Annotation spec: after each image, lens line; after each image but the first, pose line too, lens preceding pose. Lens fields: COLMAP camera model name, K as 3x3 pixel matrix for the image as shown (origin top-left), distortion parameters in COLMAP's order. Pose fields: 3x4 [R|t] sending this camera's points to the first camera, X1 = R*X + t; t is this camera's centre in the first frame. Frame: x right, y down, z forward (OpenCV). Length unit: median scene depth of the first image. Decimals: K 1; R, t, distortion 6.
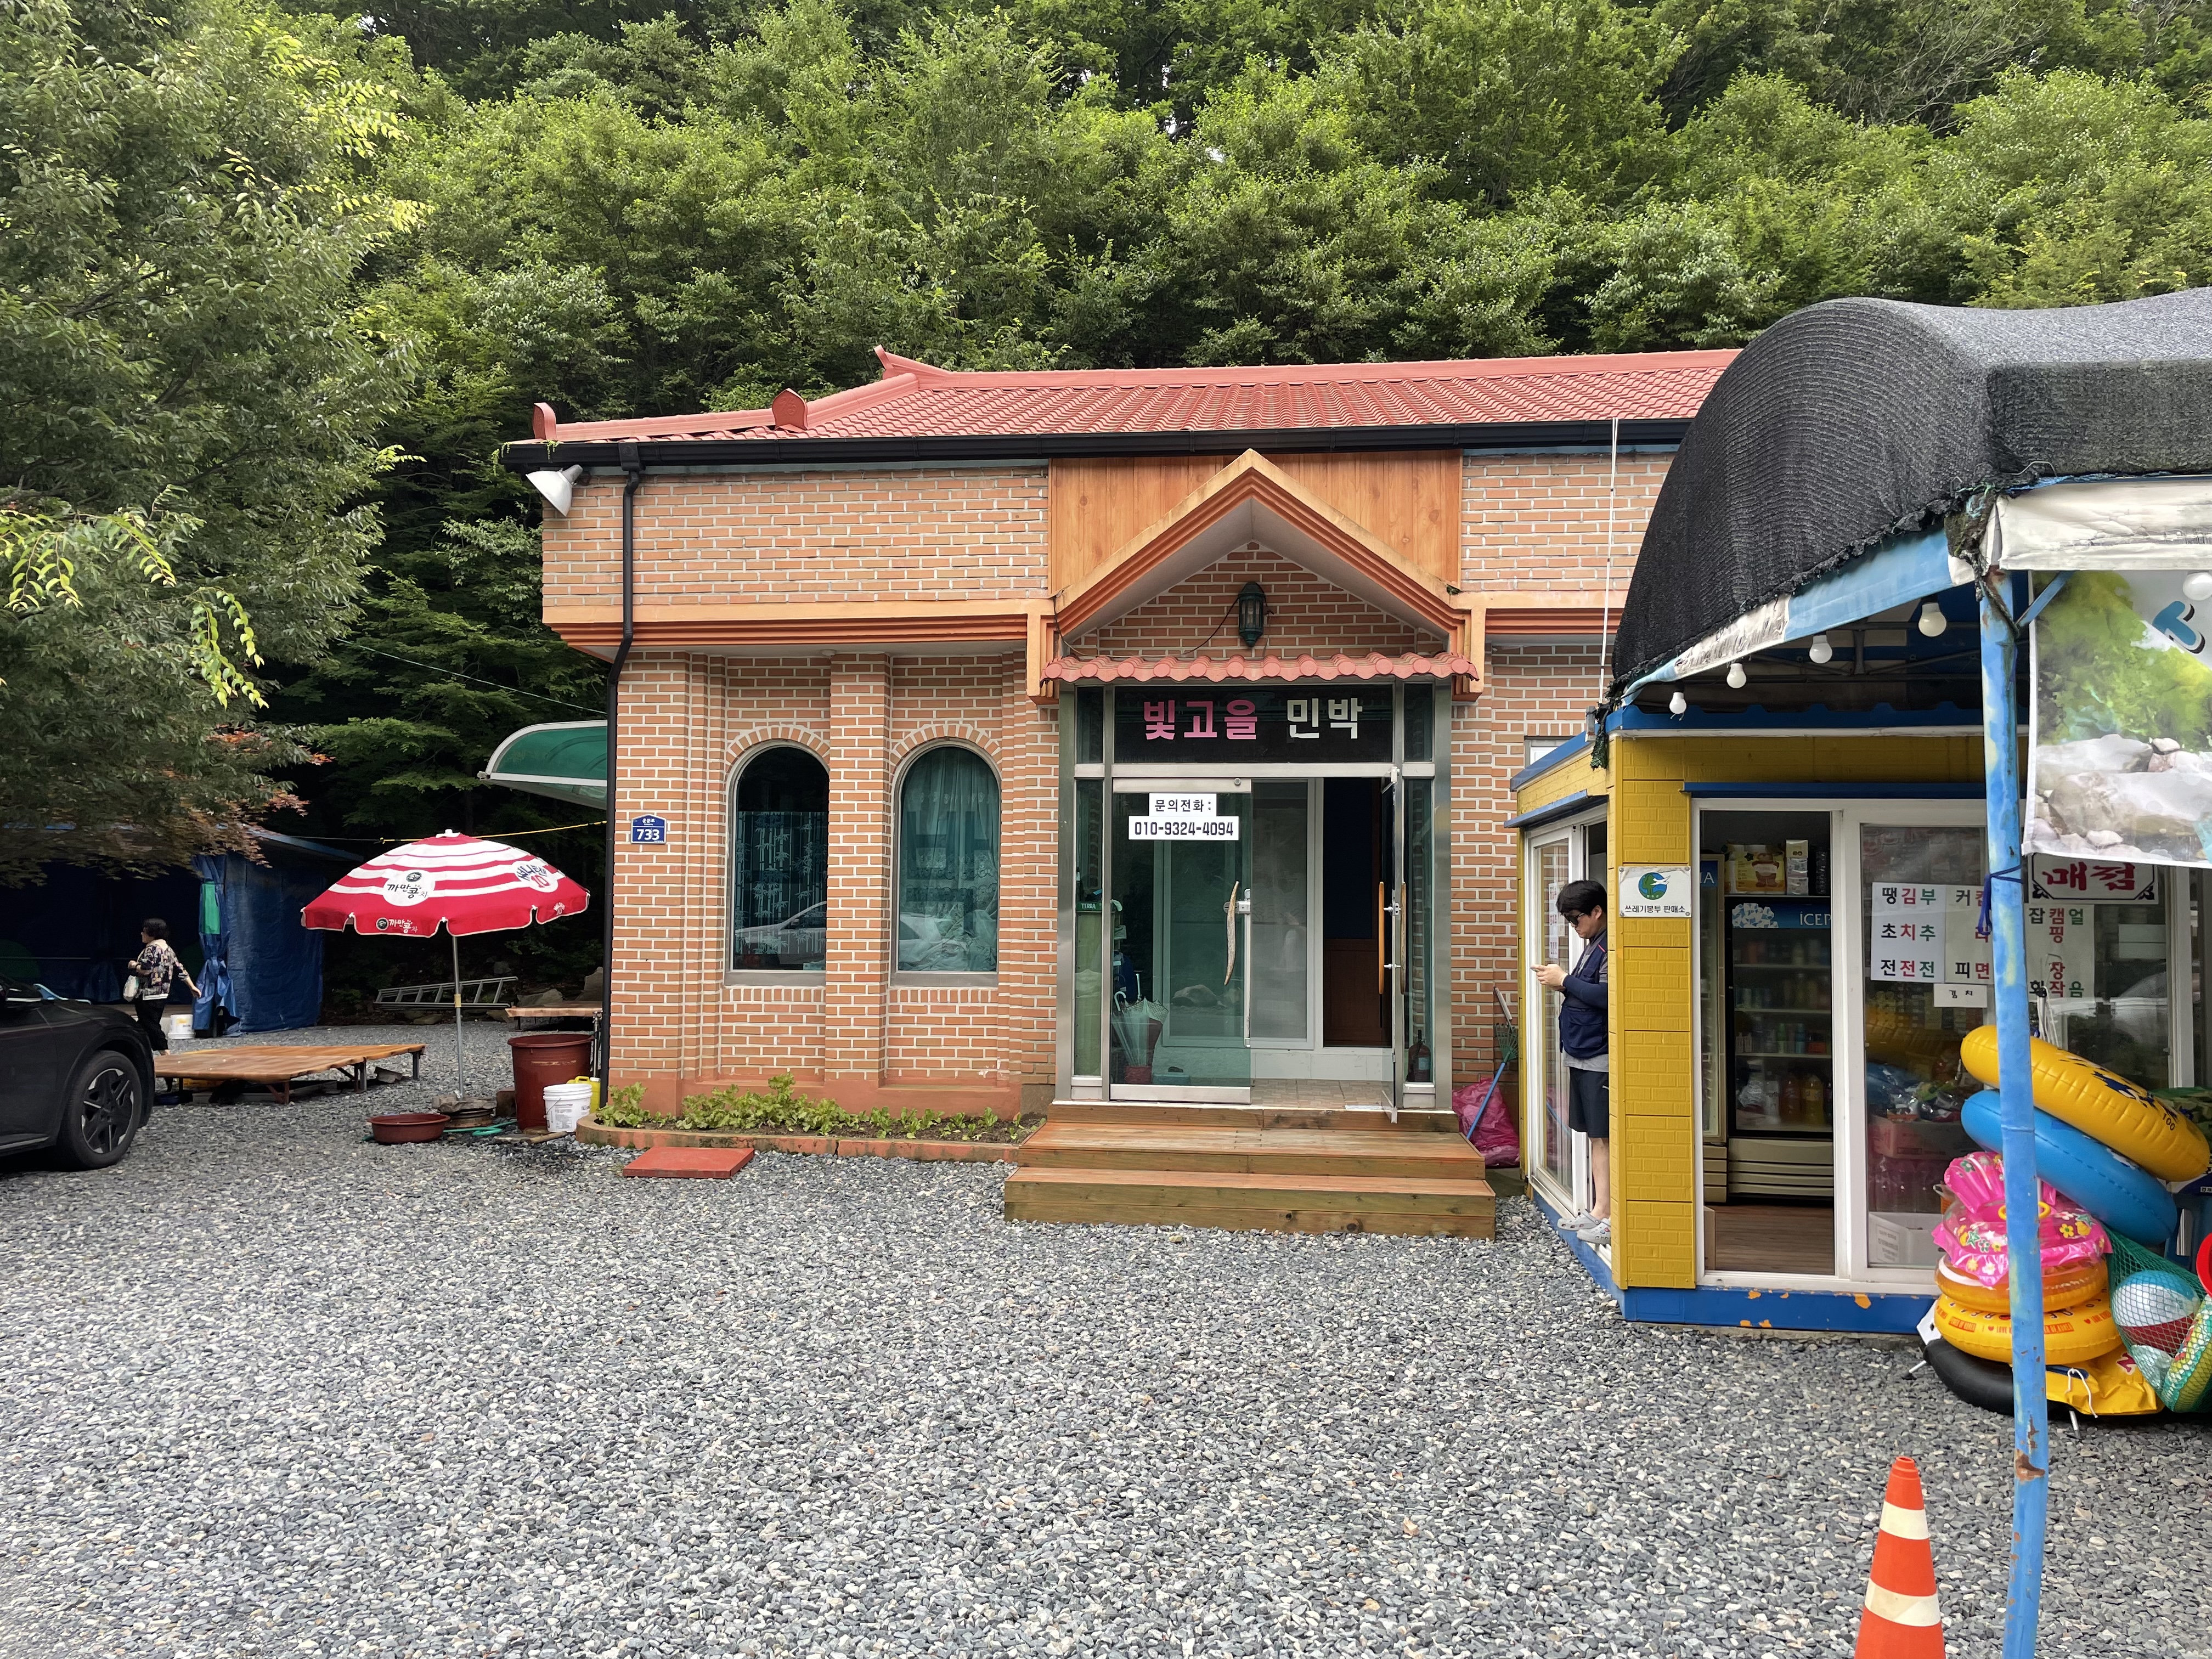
lens RADIAL K [[1643.2, 0, 1090.1], [0, 1643.2, 833.1], [0, 0, 1]] dist [0.074873, -0.105210]
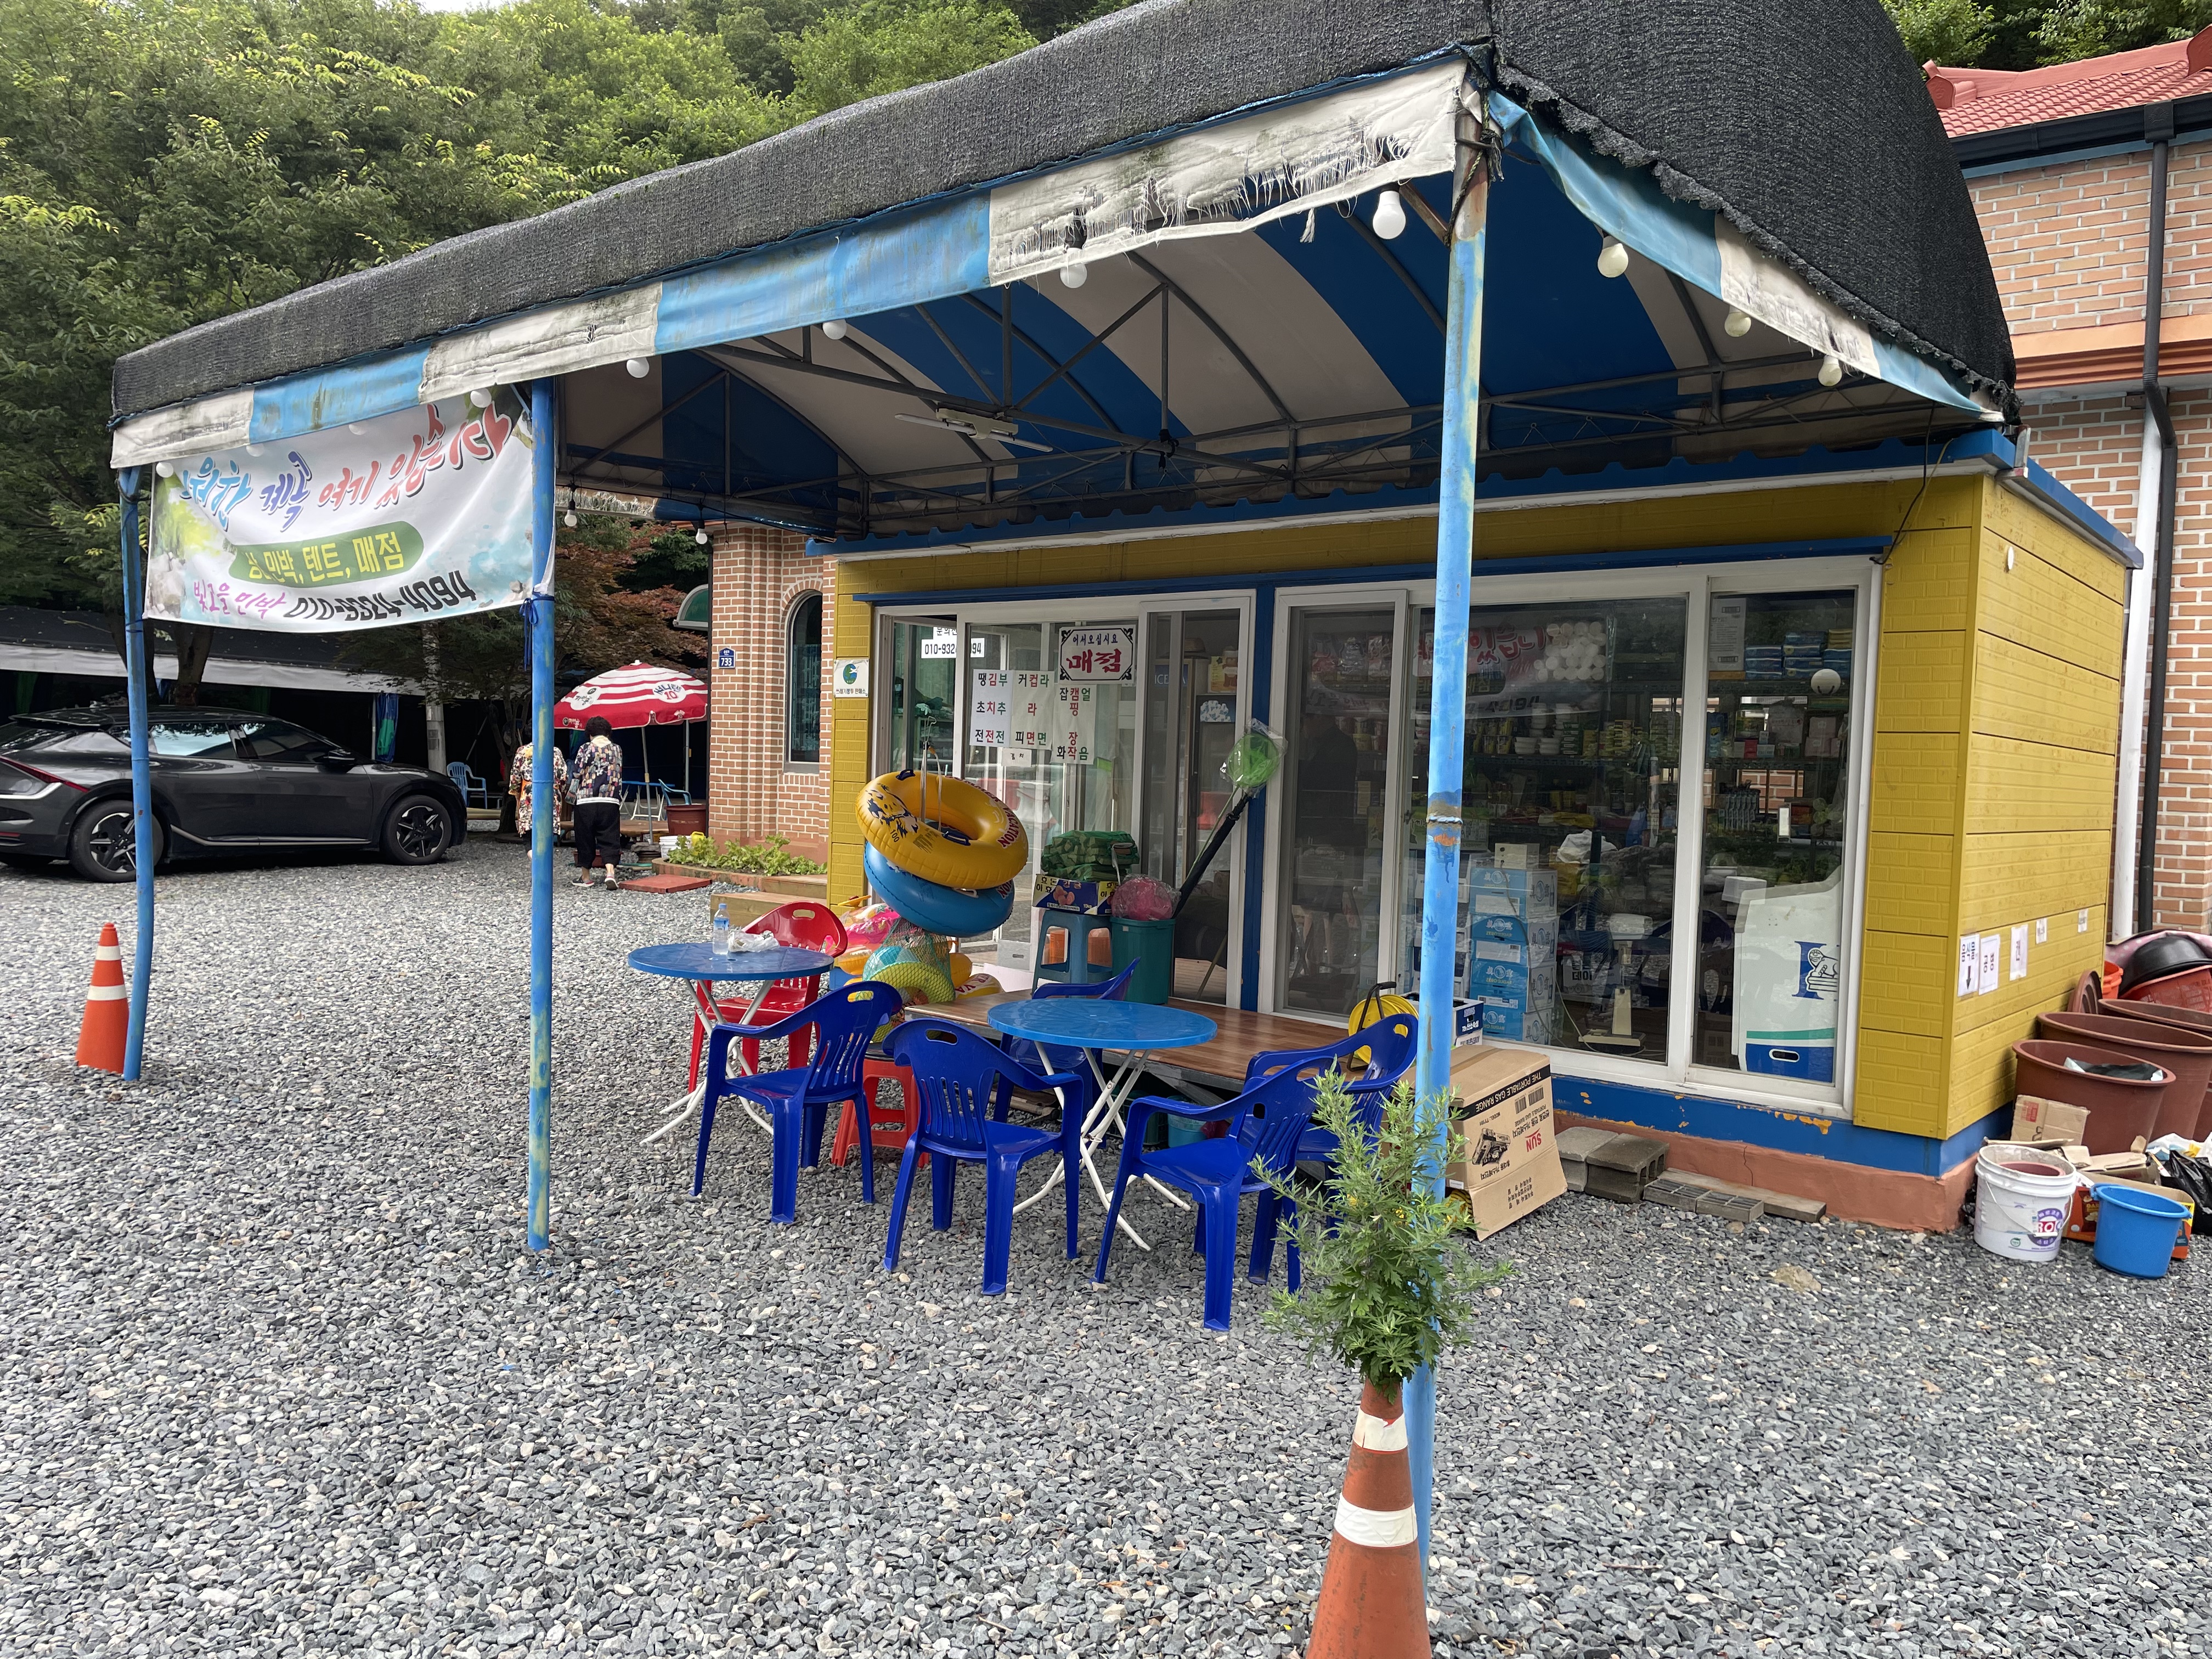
lens RADIAL K [[1643.2, 0, 1090.1], [0, 1643.2, 833.1], [0, 0, 1]] dist [0.074873, -0.105210]
pose [[0.840683, 0.042309, -0.539872, 0.817746], [0.002654, 0.996609, 0.082236, 0.034173], [0.541521, -0.070568, 0.837720, -0.013163]]
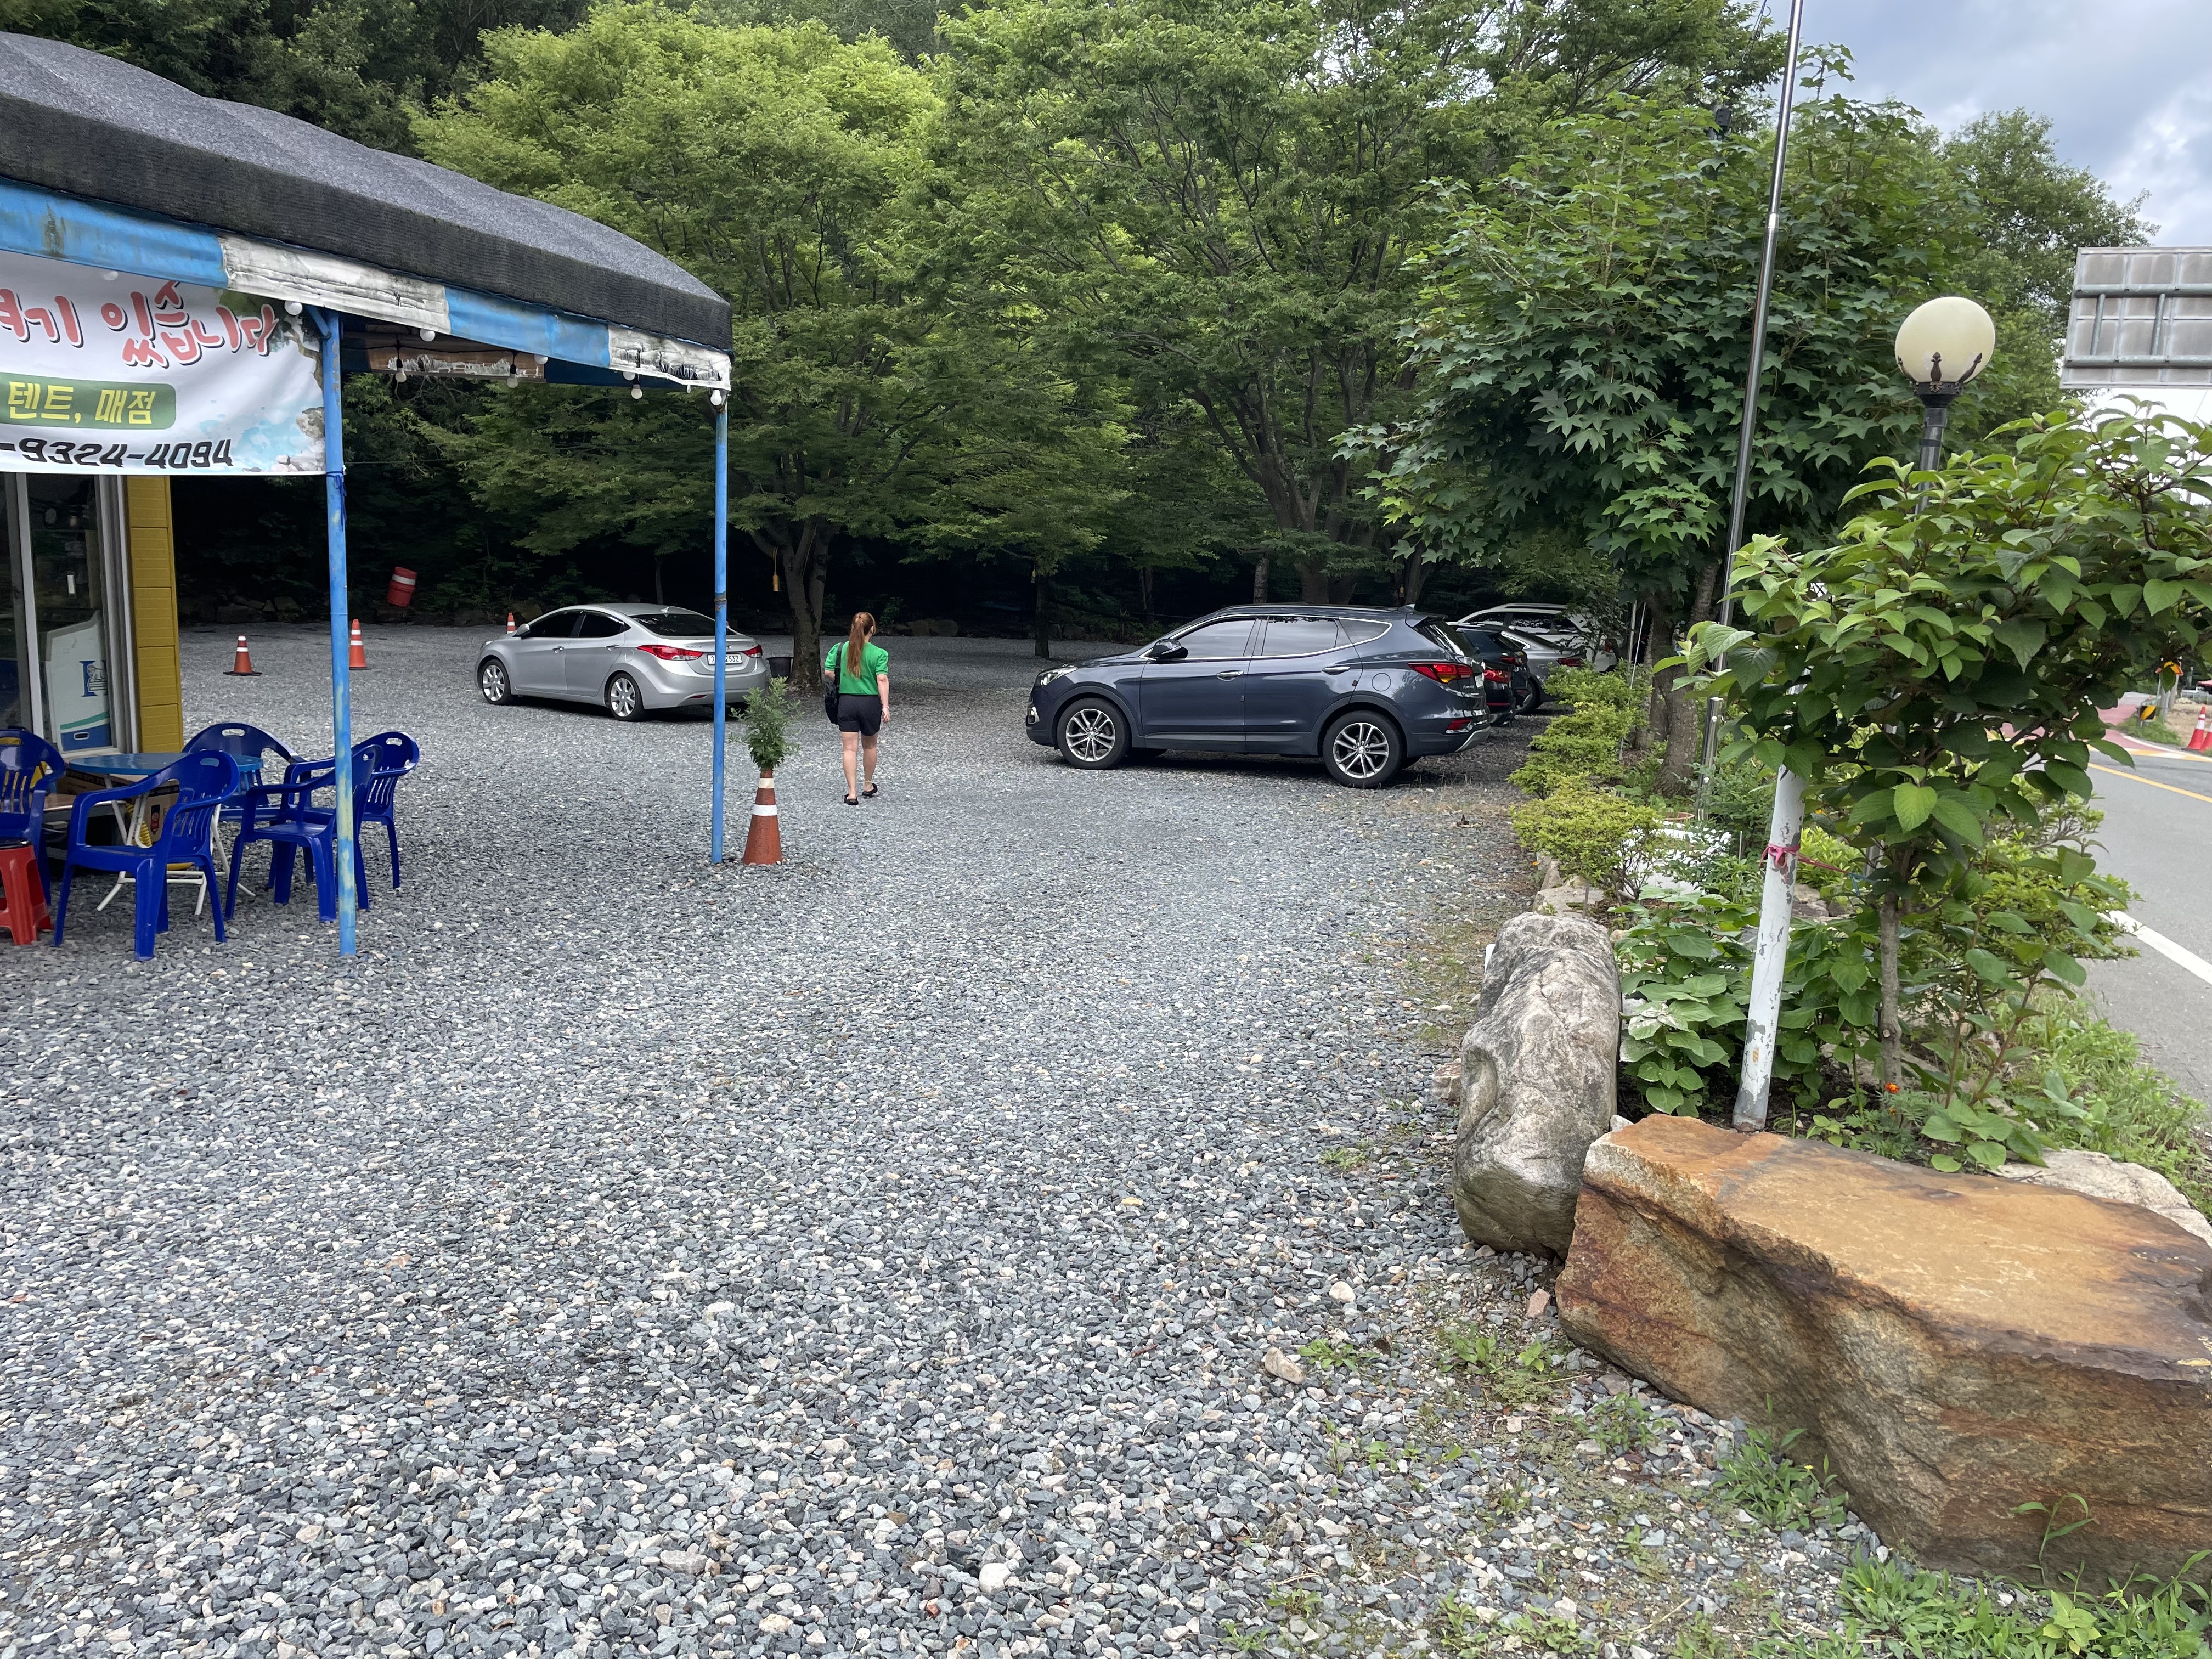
lens RADIAL K [[1643.2, 0, 1090.1], [0, 1643.2, 833.1], [0, 0, 1]] dist [0.074873, -0.105210]
pose [[0.170161, -0.167646, 0.971051, -2.625846], [-0.079935, 0.979826, 0.183169, -0.086525], [-0.982169, -0.108790, 0.153327, -0.276639]]
